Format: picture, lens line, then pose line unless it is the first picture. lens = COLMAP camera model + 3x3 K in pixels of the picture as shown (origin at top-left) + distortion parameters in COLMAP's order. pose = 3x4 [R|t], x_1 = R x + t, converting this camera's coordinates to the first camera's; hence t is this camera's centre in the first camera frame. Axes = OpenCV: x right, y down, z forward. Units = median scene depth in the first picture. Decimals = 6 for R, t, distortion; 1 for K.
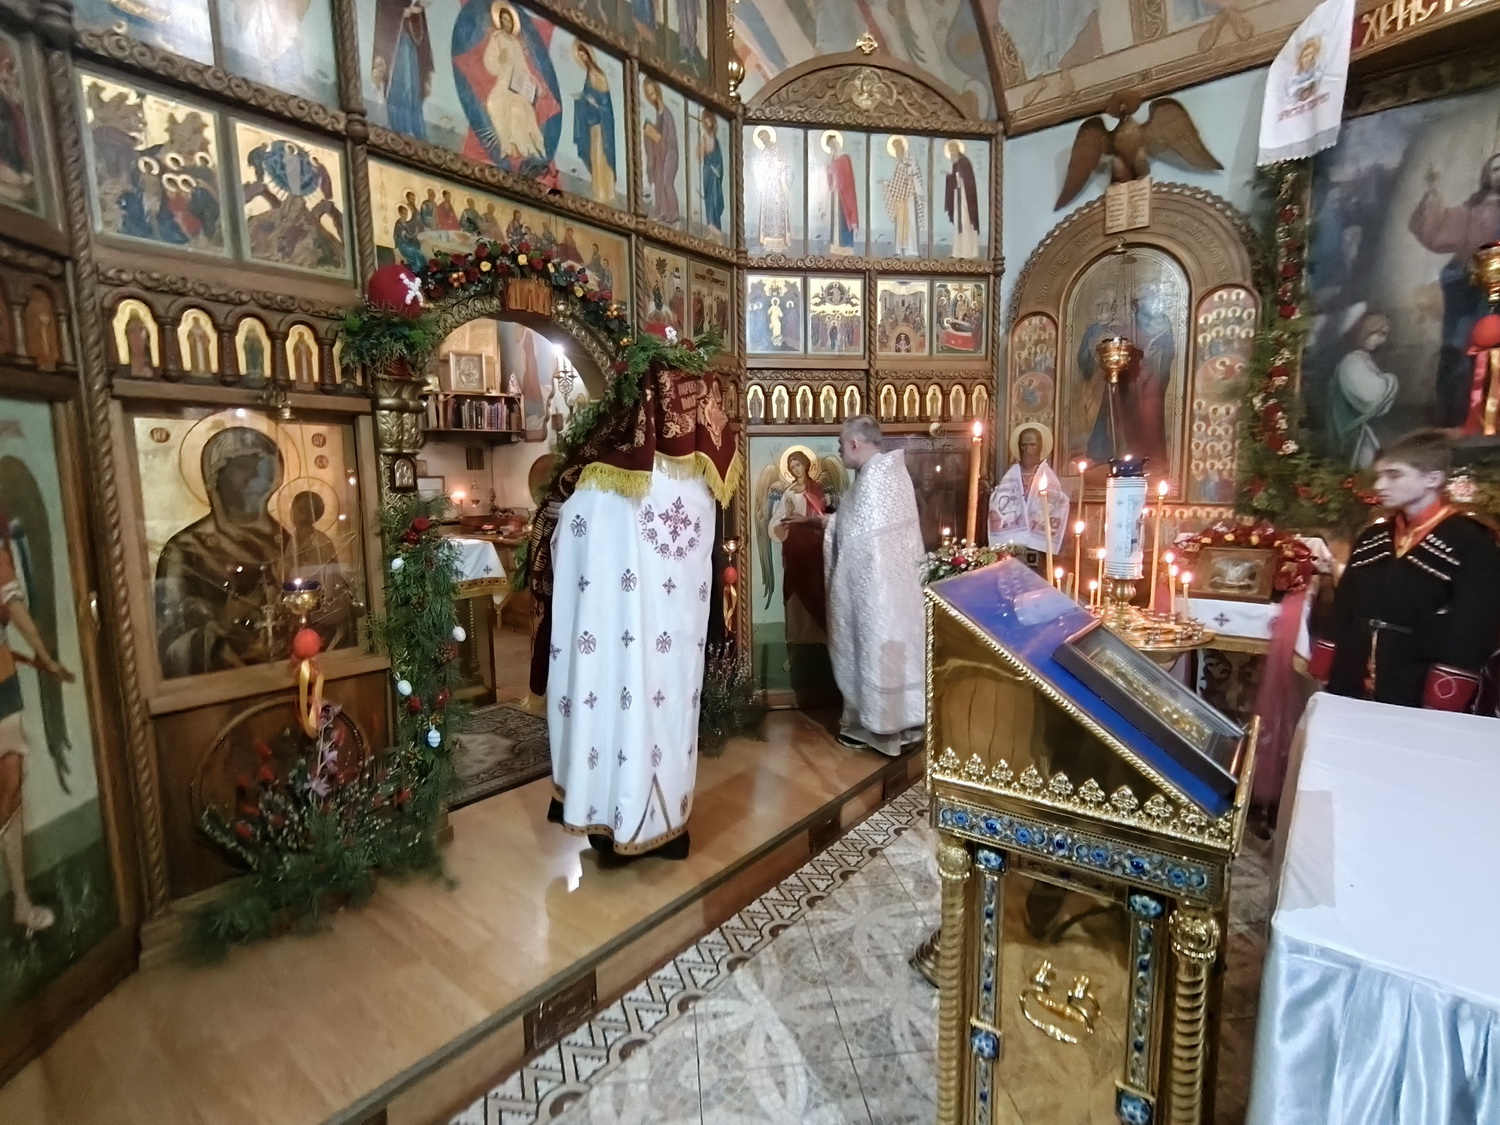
lens RADIAL K [[737.3, 0, 745.5], [0, 737.3, 564.0], [0, 0, 1]] dist [-0.004607, 0.002585]
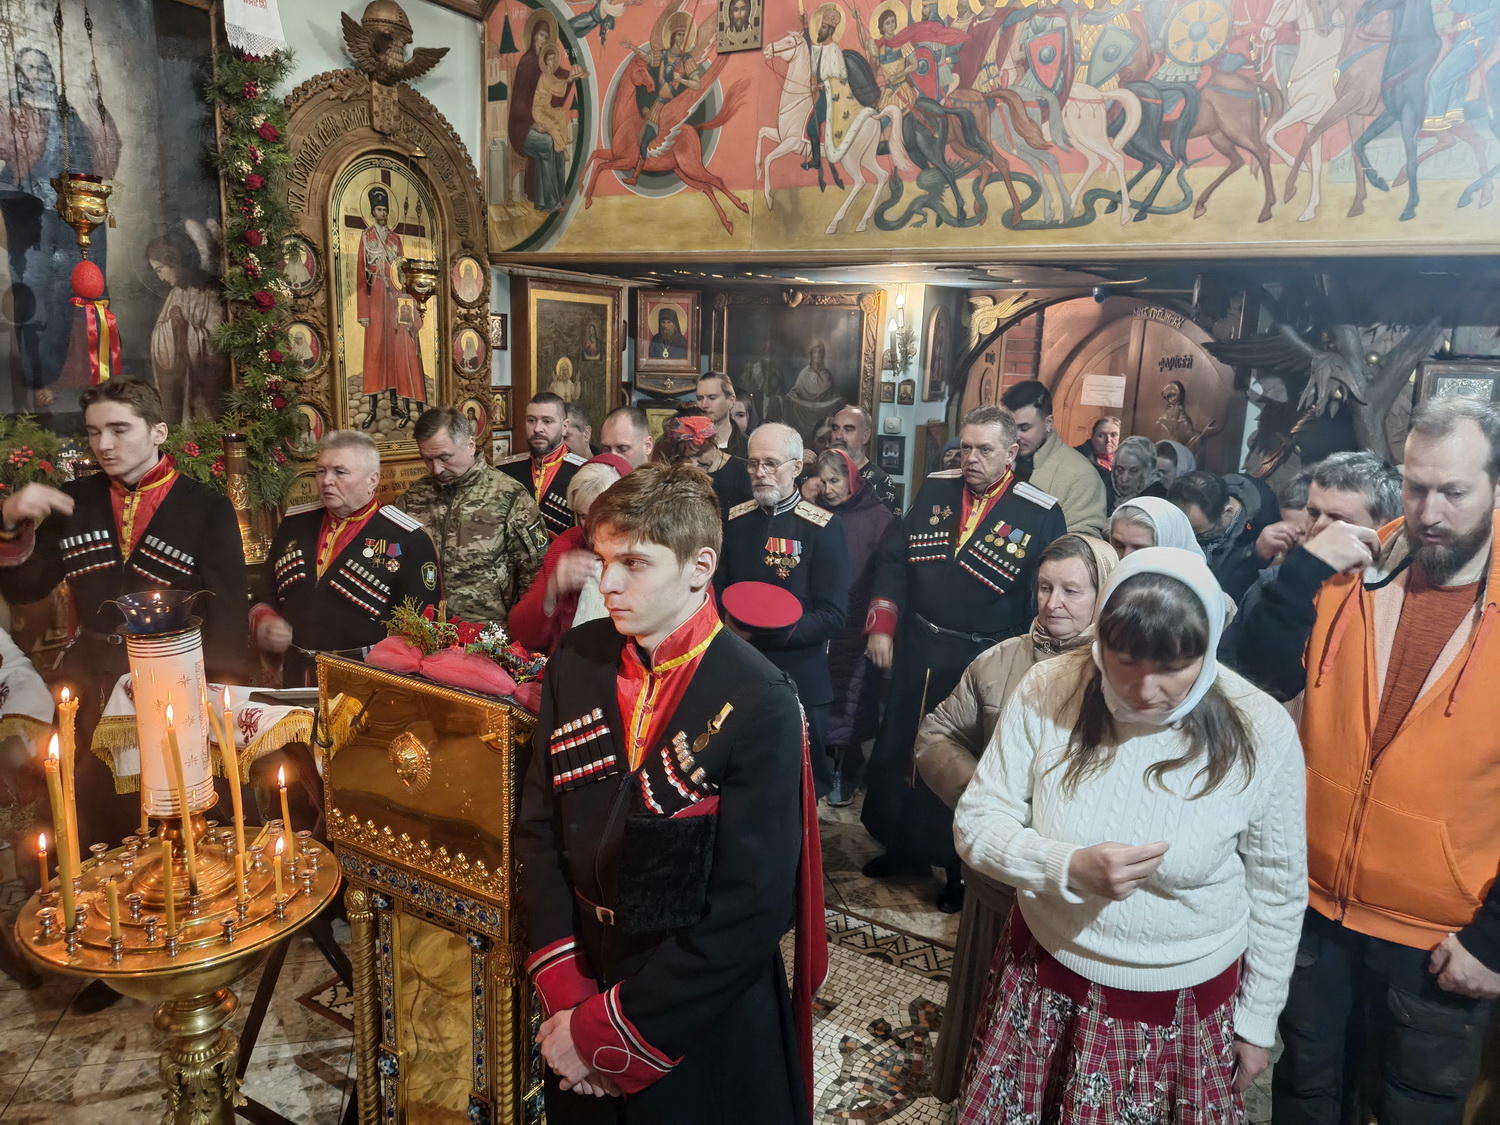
lens RADIAL K [[1042.7, 0, 751.0], [0, 1042.7, 569.3], [0, 0, 1]] dist [0.037949, -0.044943]
pose [[-0.132655, -0.195662, 0.971658, -0.245867], [0.078082, 0.975212, 0.207038, -0.146714], [-0.988082, 0.103334, -0.114090, 0.337586]]
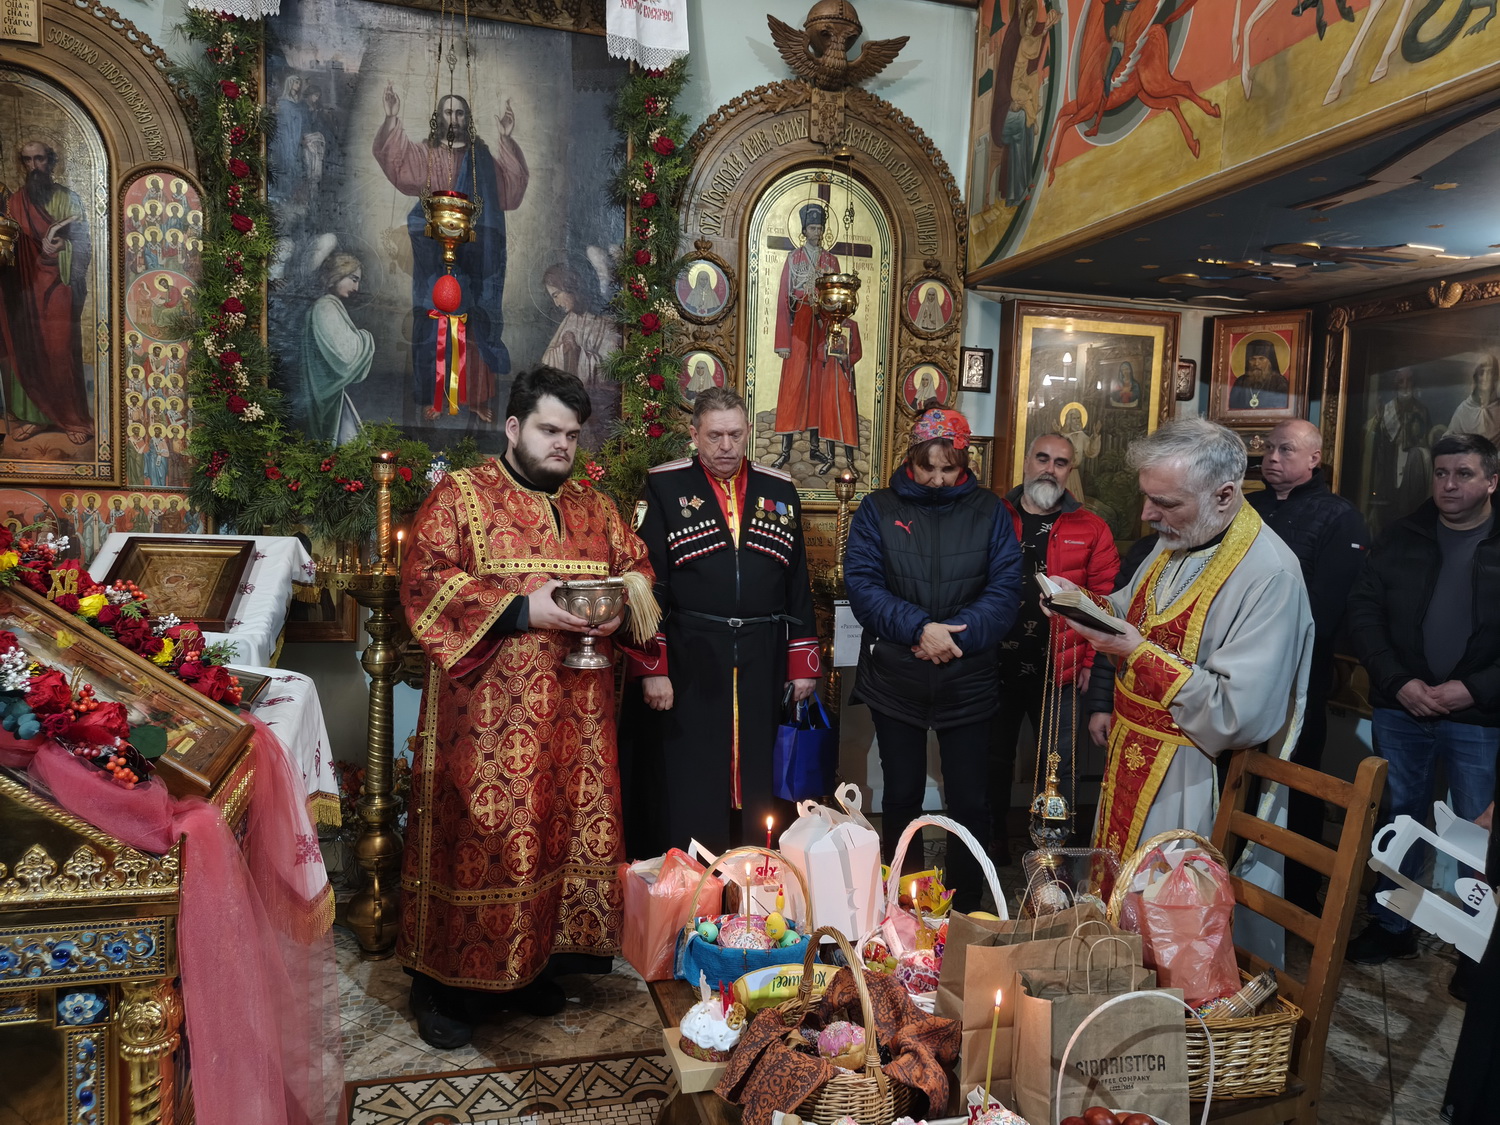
lens RADIAL K [[1042.7, 0, 759.3], [0, 1042.7, 558.8], [0, 0, 1]] dist [0.037949, -0.044943]
pose [[0.585097, -0.024743, 0.810586, 0.174252], [0.049773, 0.998746, -0.005441, 0.015371], [-0.809434, 0.043528, 0.585595, -0.004835]]
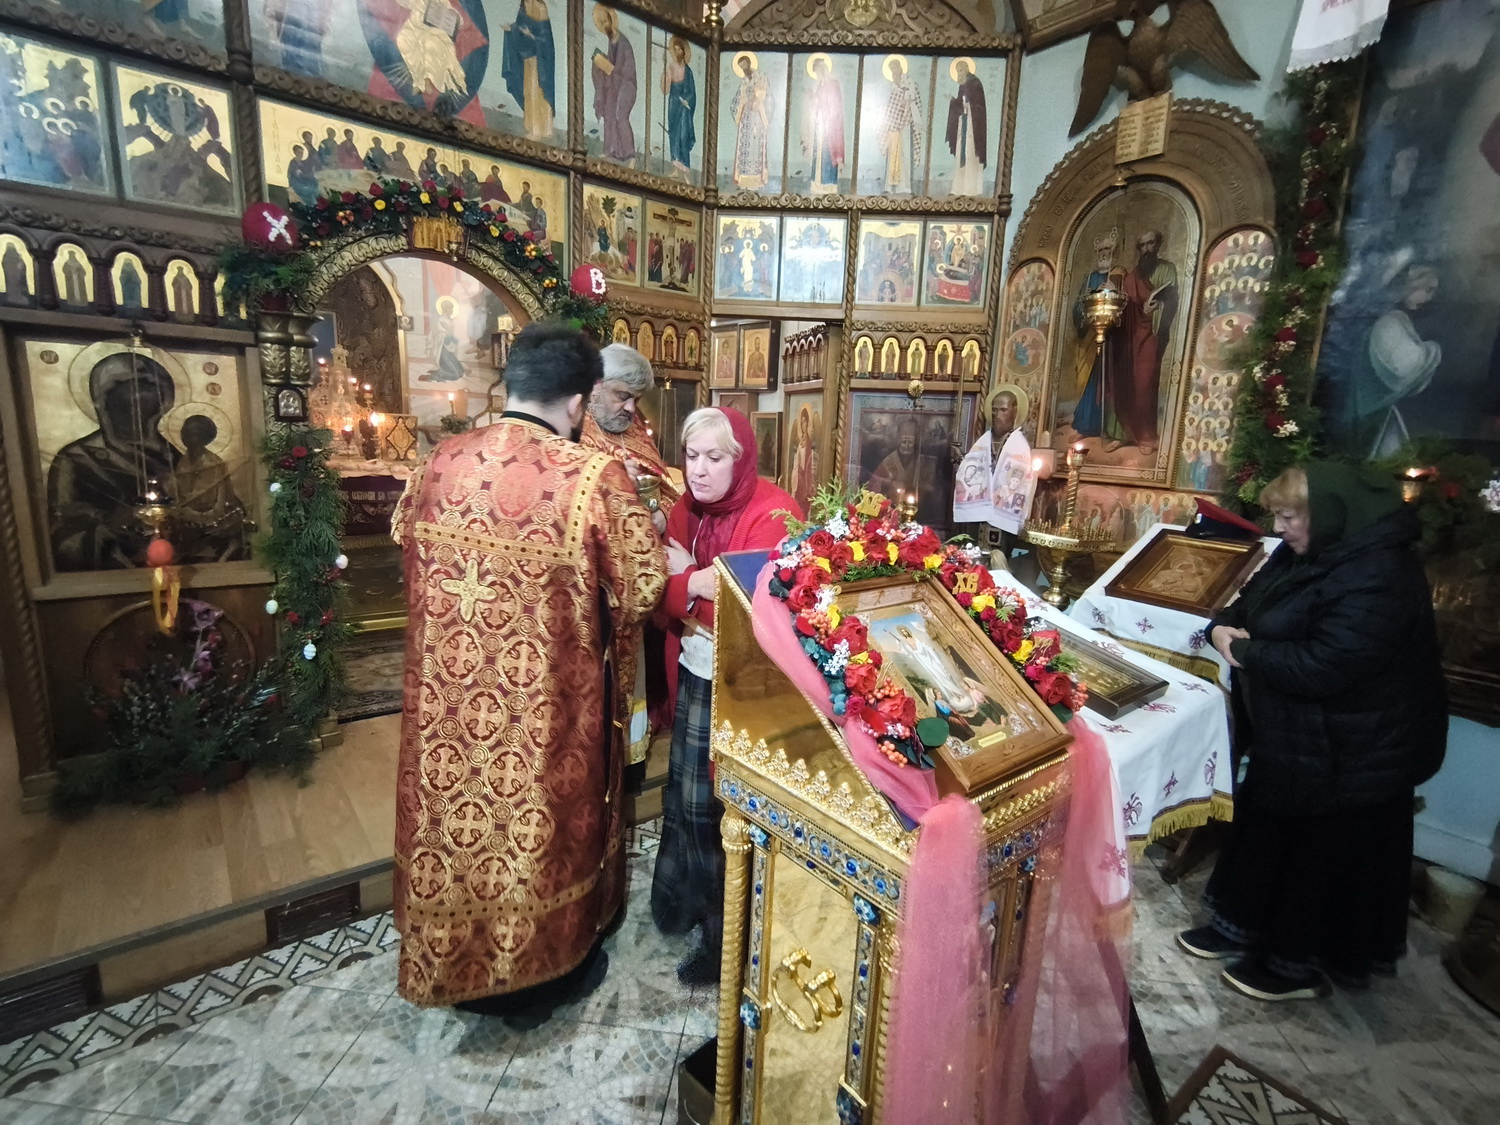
lens RADIAL K [[737.3, 0, 750.3], [0, 737.3, 562.8], [0, 0, 1]] dist [-0.004607, 0.002585]
pose [[0.974778, 0.094905, -0.201994, 0.310236], [-0.082028, 0.994083, 0.071214, -0.017778], [0.207557, -0.052848, 0.976794, 0.059681]]
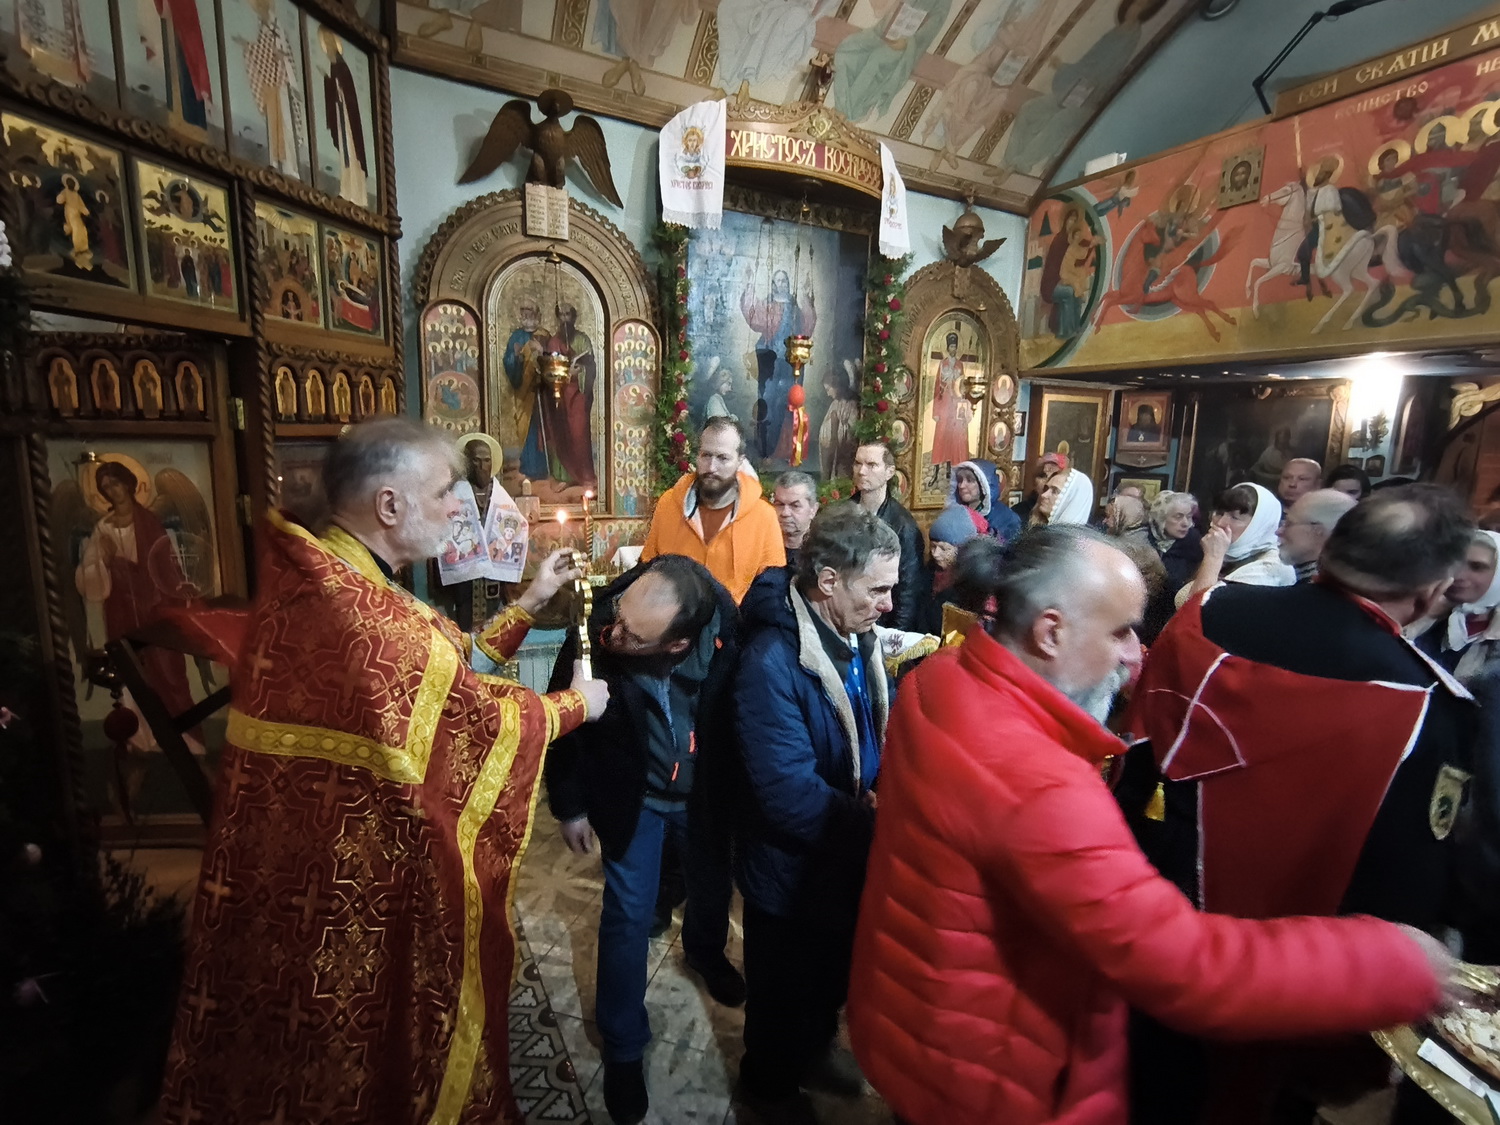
lens RADIAL K [[737.3, 0, 754.9], [0, 737.3, 562.4], [0, 0, 1]] dist [-0.004607, 0.002585]
pose [[0.381614, -0.131372, 0.914938, -0.323958], [0.079106, 0.990858, 0.109279, -0.122454], [-0.920930, 0.030674, 0.388518, 0.407571]]
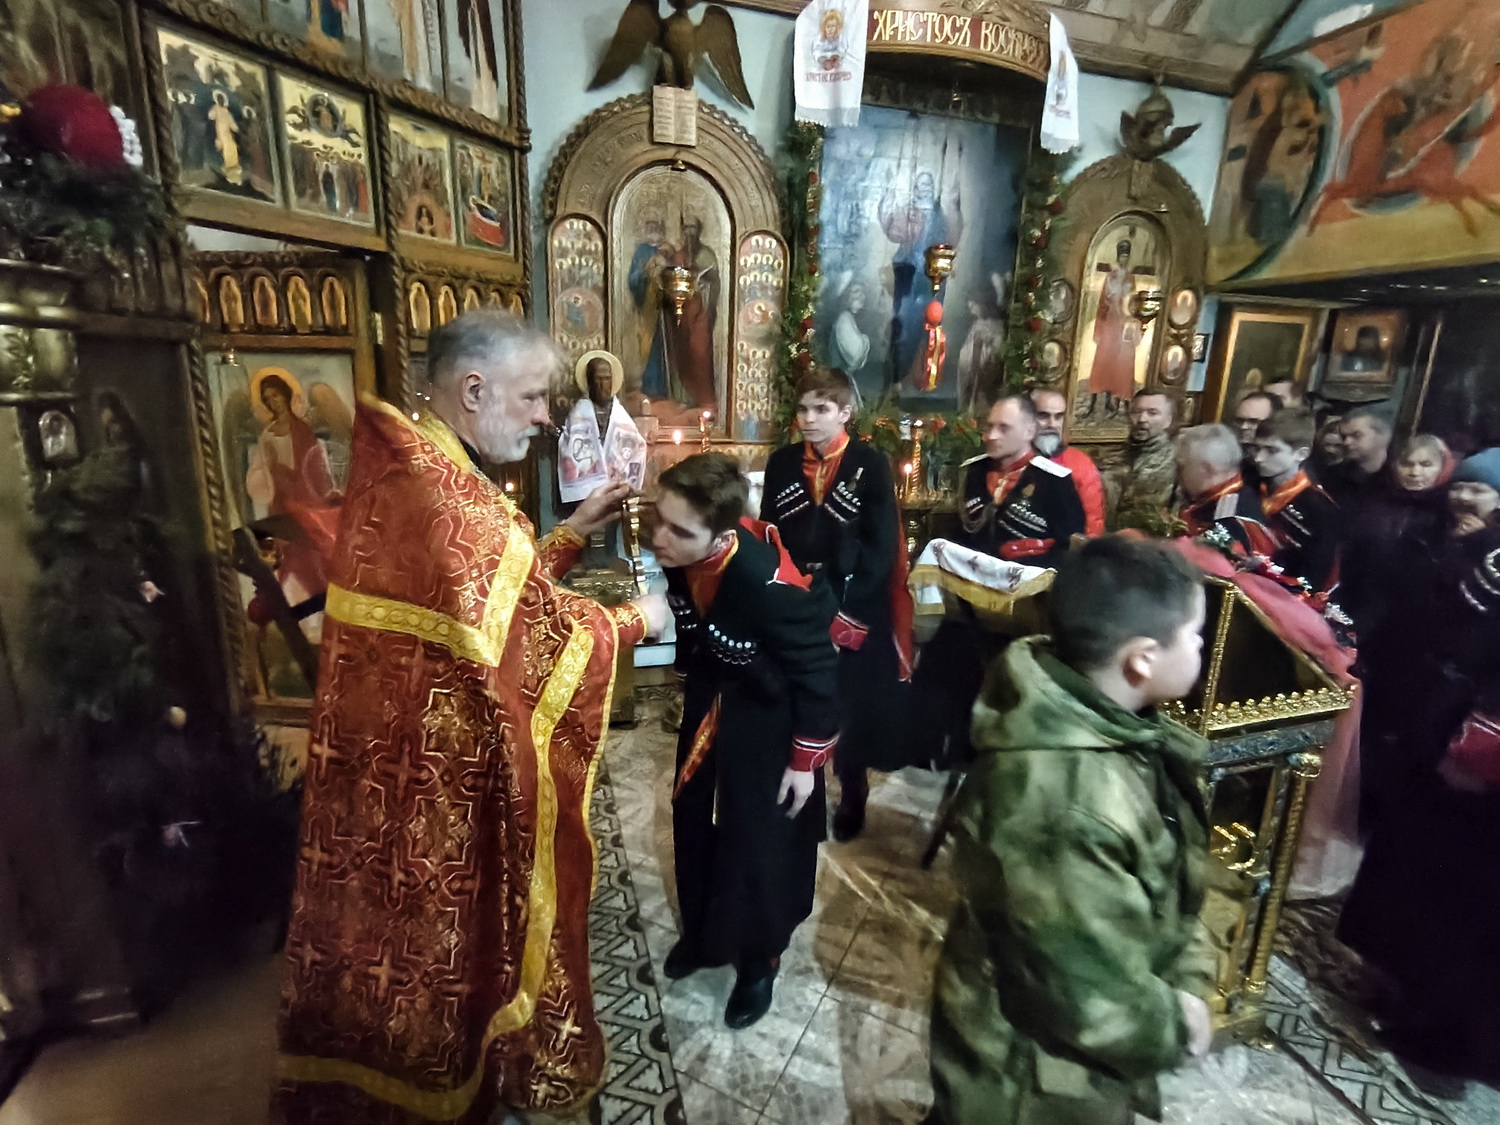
lens RADIAL K [[737.3, 0, 753.3], [0, 737.3, 559.4], [0, 0, 1]] dist [-0.004607, 0.002585]
pose [[0.558109, -0.177878, 0.810478, -0.275737], [0.060302, 0.982864, 0.174187, -0.101762], [-0.827574, -0.048342, 0.559272, 0.393381]]
